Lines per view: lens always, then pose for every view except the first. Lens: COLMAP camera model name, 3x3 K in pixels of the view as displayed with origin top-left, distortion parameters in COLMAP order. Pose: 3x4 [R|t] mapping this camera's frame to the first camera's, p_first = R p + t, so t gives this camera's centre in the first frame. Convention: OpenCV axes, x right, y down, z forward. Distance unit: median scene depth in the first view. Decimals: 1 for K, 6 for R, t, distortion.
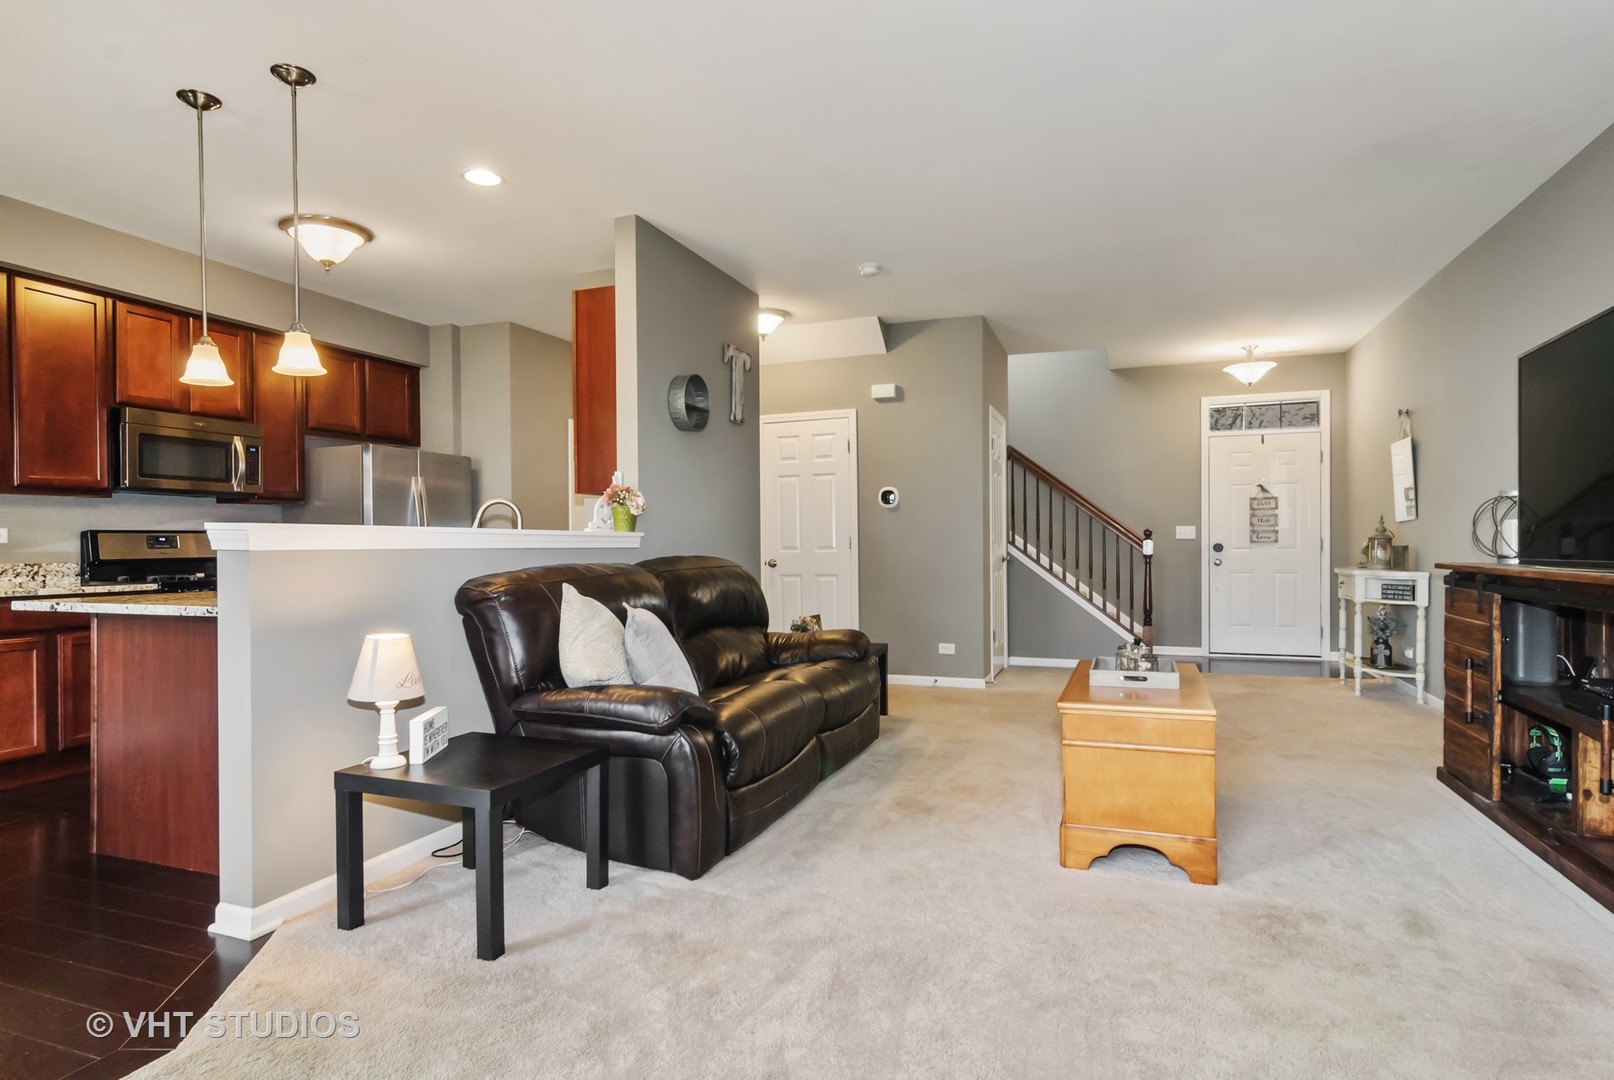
lens RADIAL K [[863.9, 0, 807.0], [0, 863.9, 540.0], [0, 0, 1]] dist [-0.000821, -0.000315]
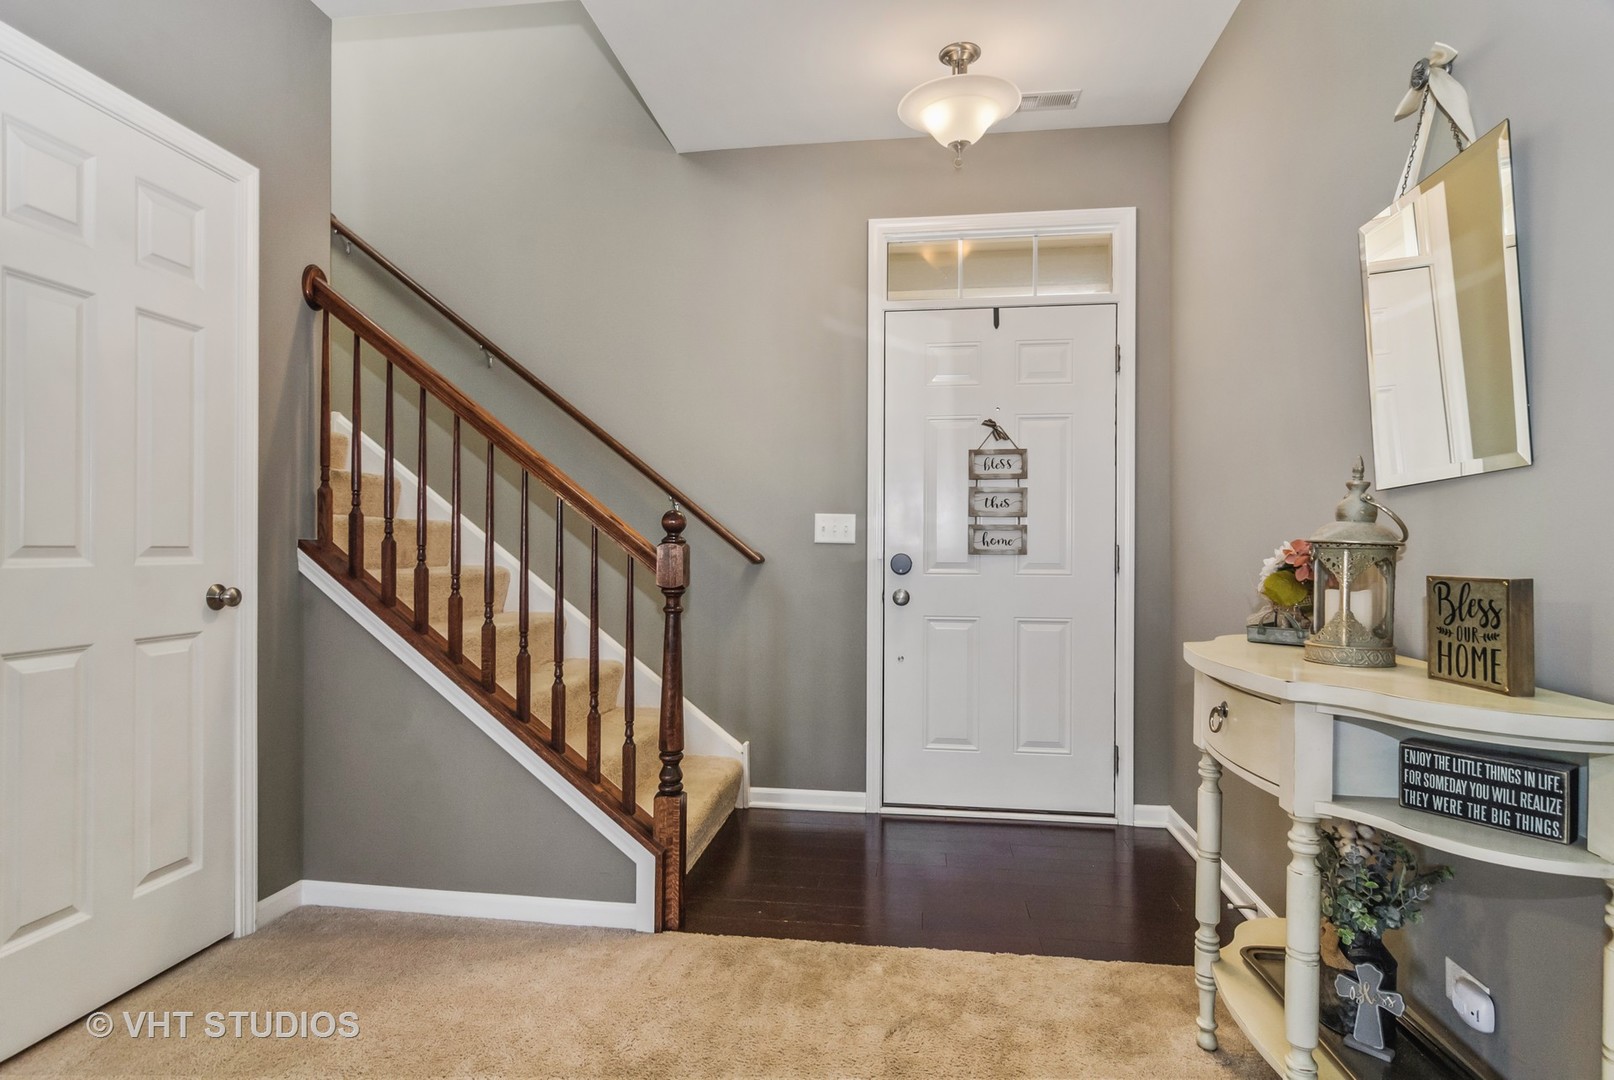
lens RADIAL K [[863.9, 0, 807.0], [0, 863.9, 540.0], [0, 0, 1]] dist [-0.000821, -0.000315]
pose [[0.975077, 0.012156, 0.221534, 0.338212], [-0.010636, 0.999911, -0.008052, 0.000659], [-0.221612, 0.005495, 0.975120, 0.594866]]
